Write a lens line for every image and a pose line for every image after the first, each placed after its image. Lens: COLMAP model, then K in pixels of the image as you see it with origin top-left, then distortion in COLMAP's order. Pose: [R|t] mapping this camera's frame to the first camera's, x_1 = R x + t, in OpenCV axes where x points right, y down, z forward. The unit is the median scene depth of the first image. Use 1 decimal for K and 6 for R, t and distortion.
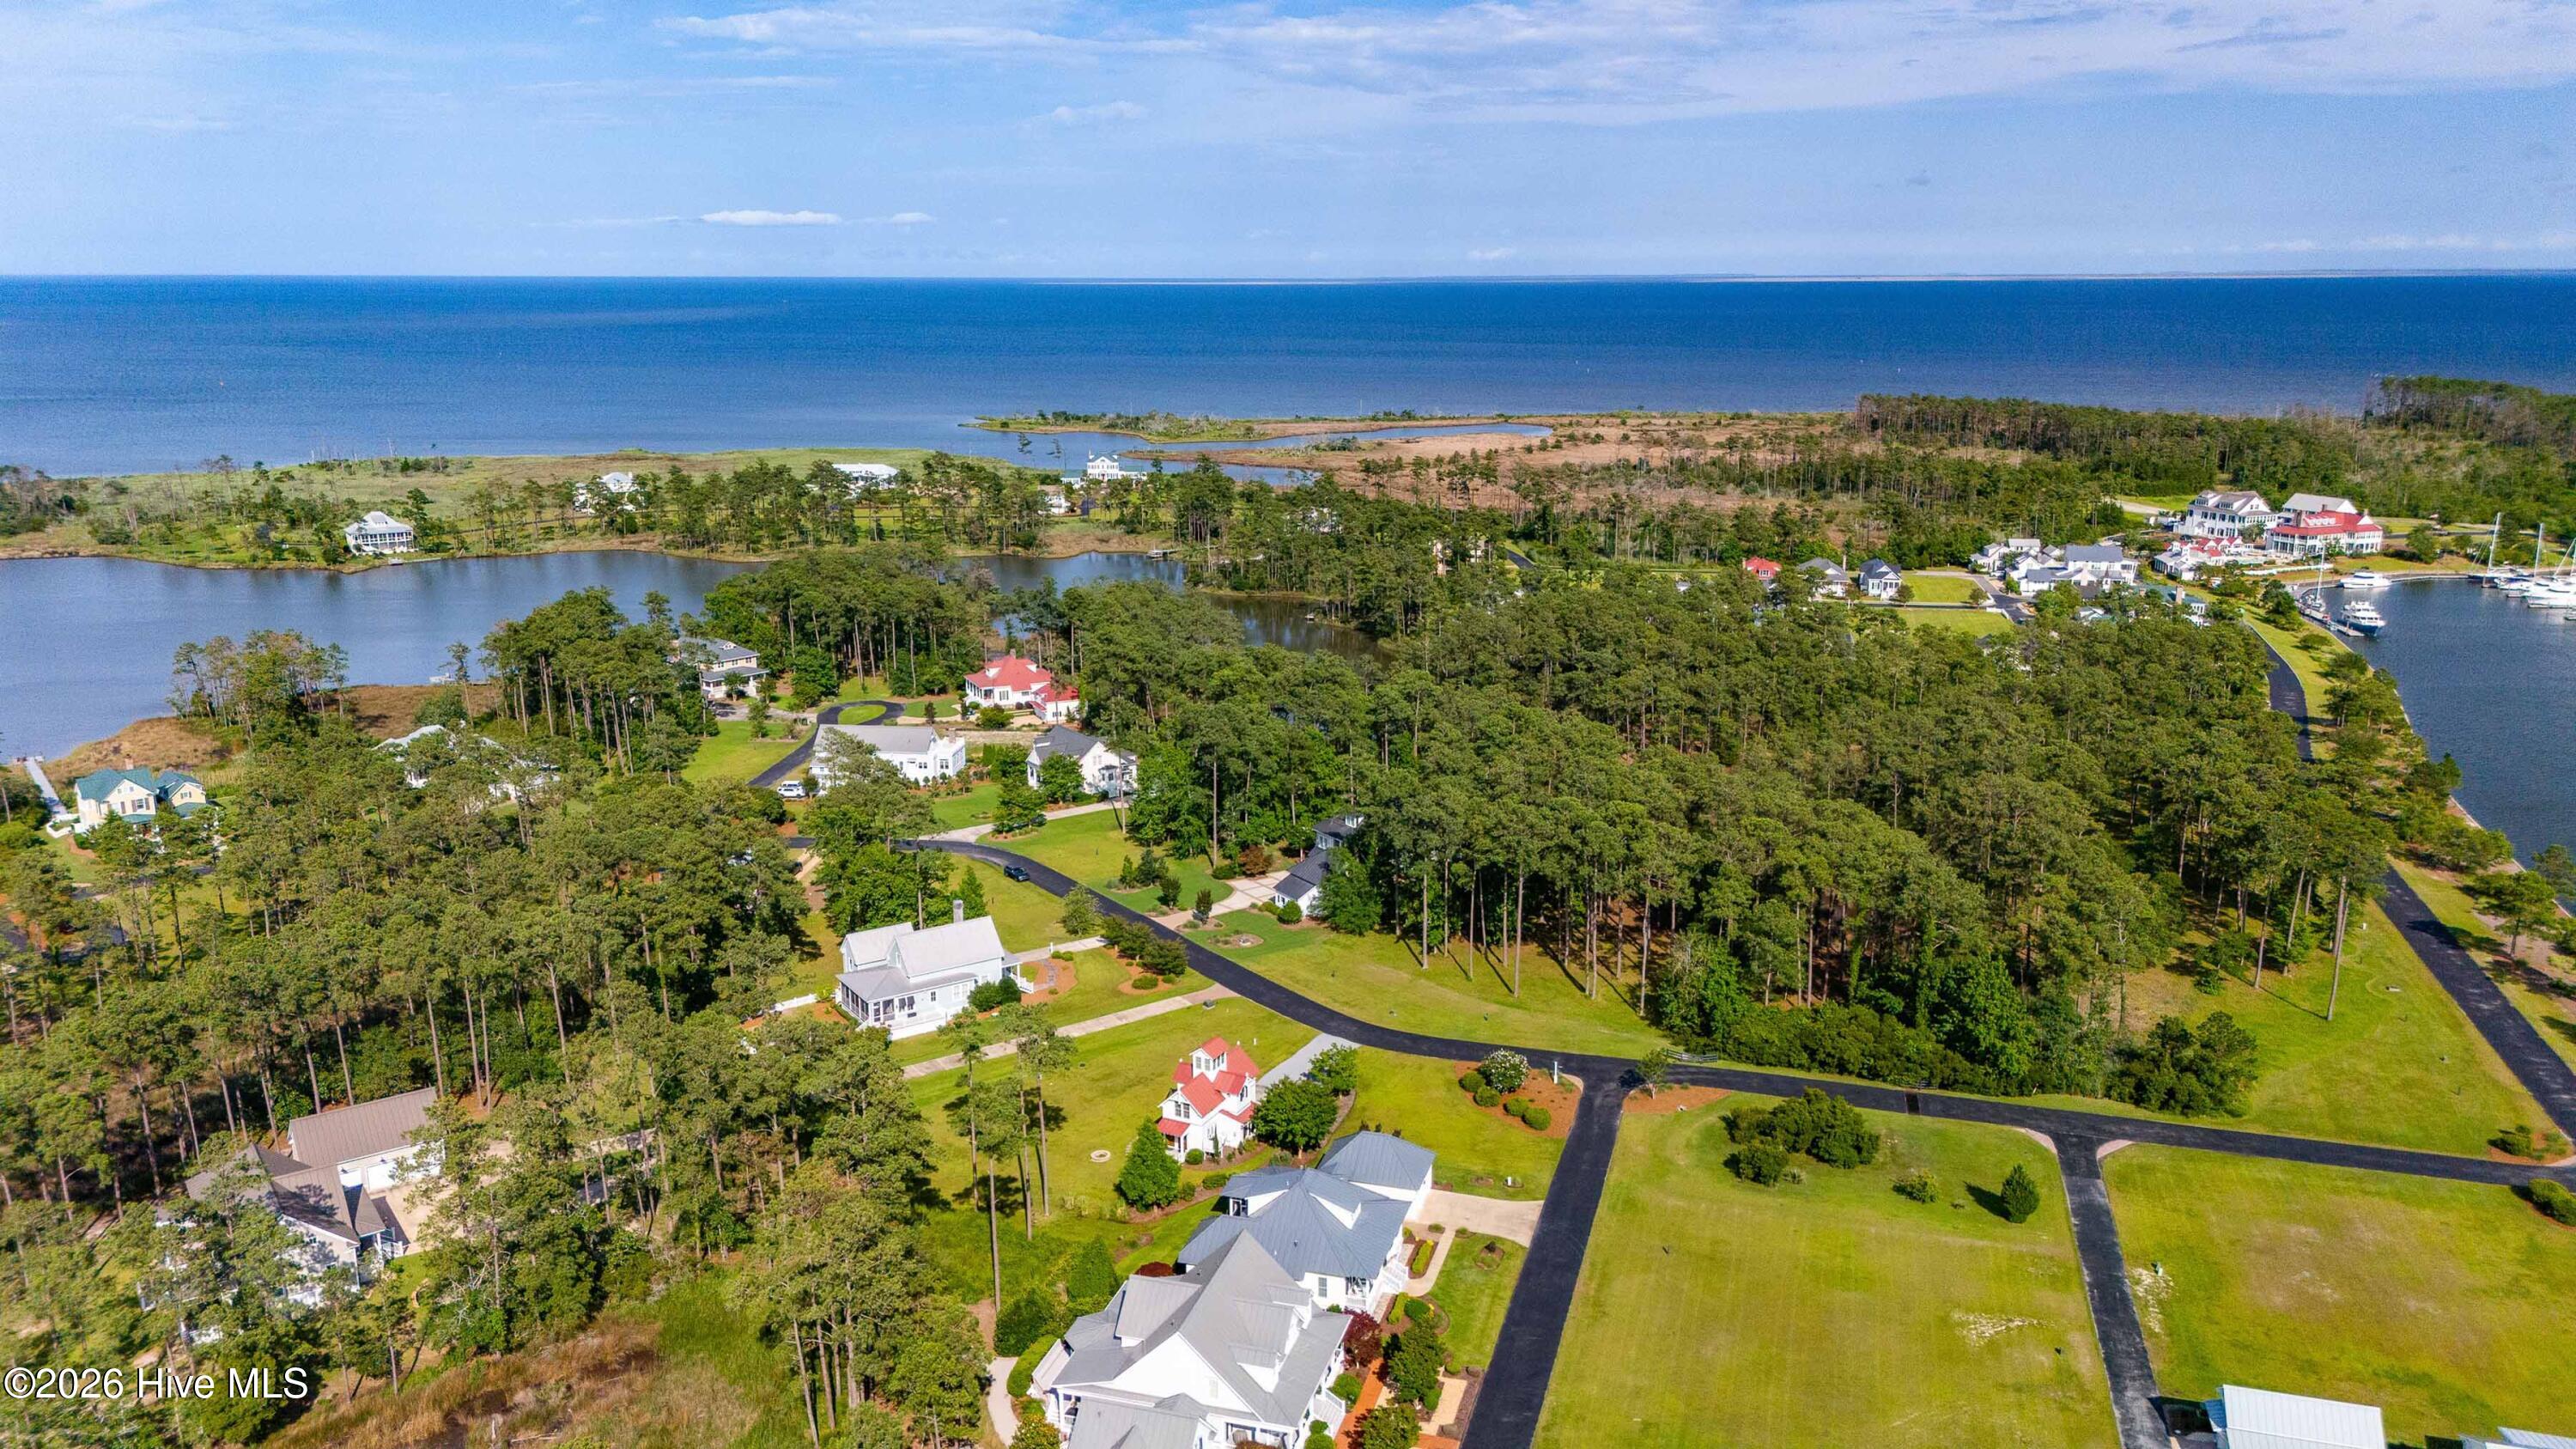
lens RADIAL K [[1864.3, 0, 1300.5], [0, 1864.3, 733.5], [0, 0, 1]] dist [0.097238, -0.110864]
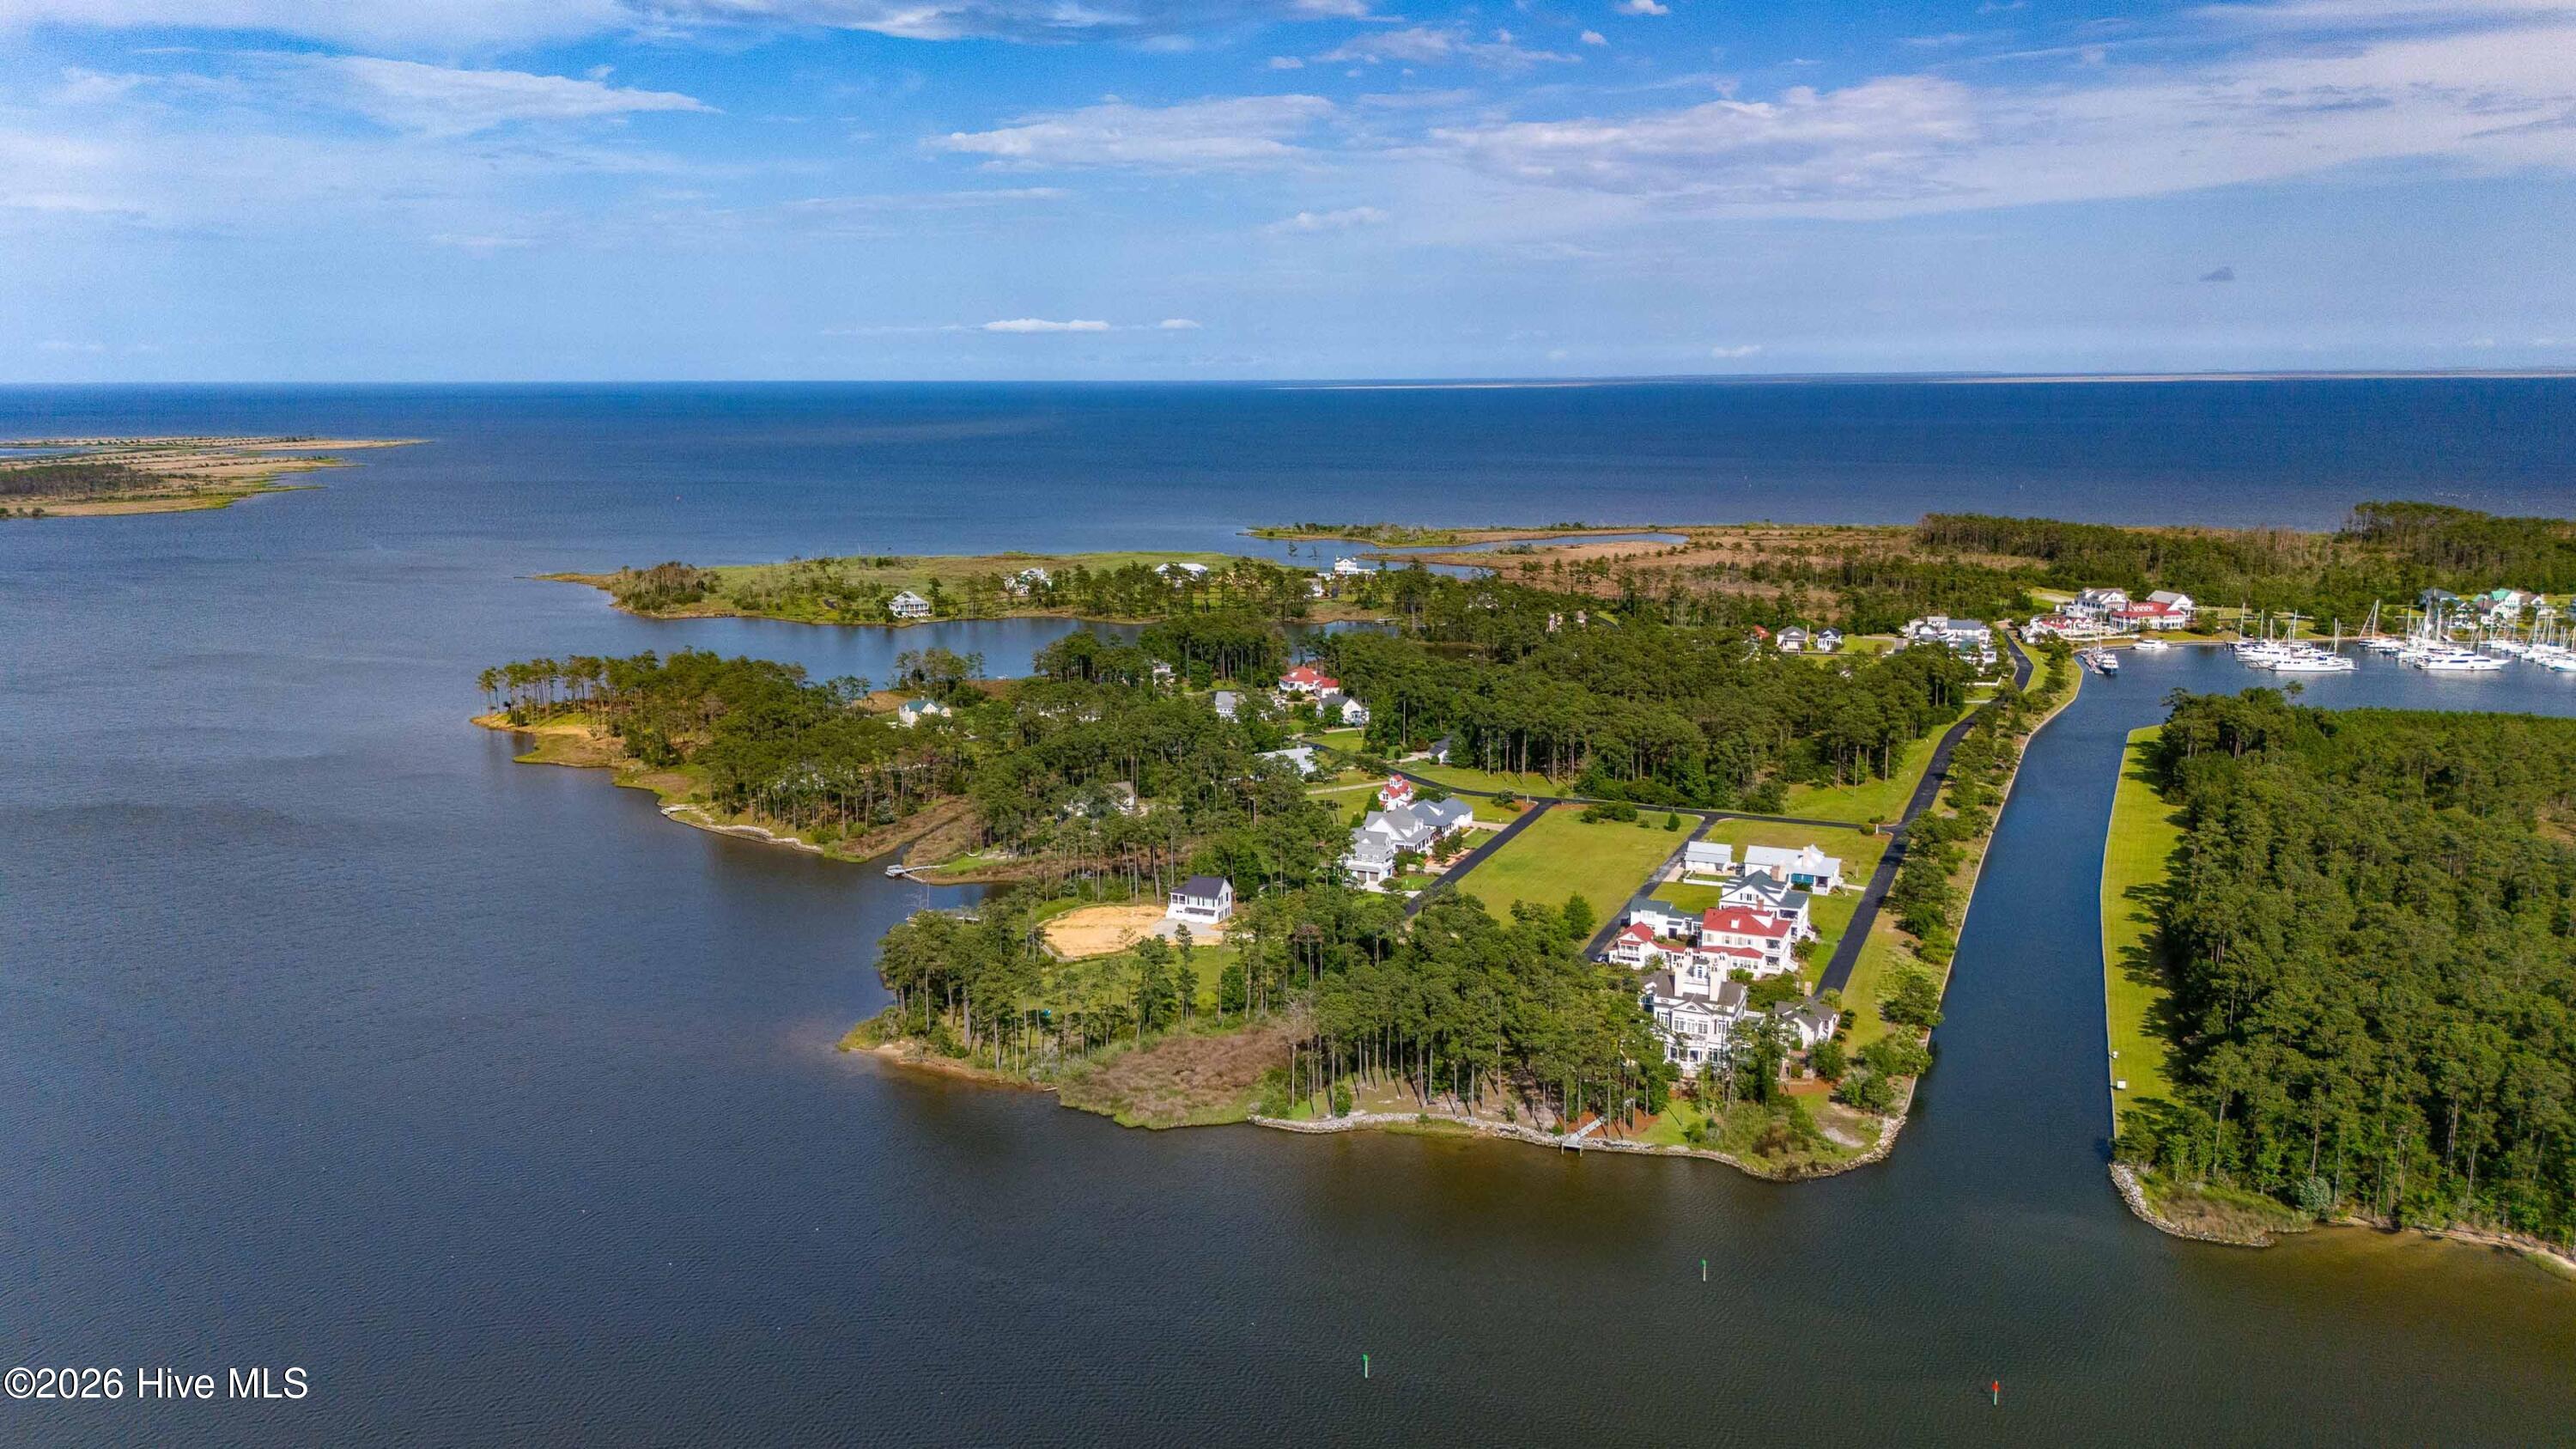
lens RADIAL K [[1881.0, 0, 1282.3], [0, 1881.0, 691.1], [0, 0, 1]] dist [0.080044, -0.090189]
pose [[0.991538, 0.015727, -0.128859, 0.080227], [-0.025072, 0.997145, -0.071225, 0.137284], [0.127371, 0.073853, 0.989102, -1.013402]]
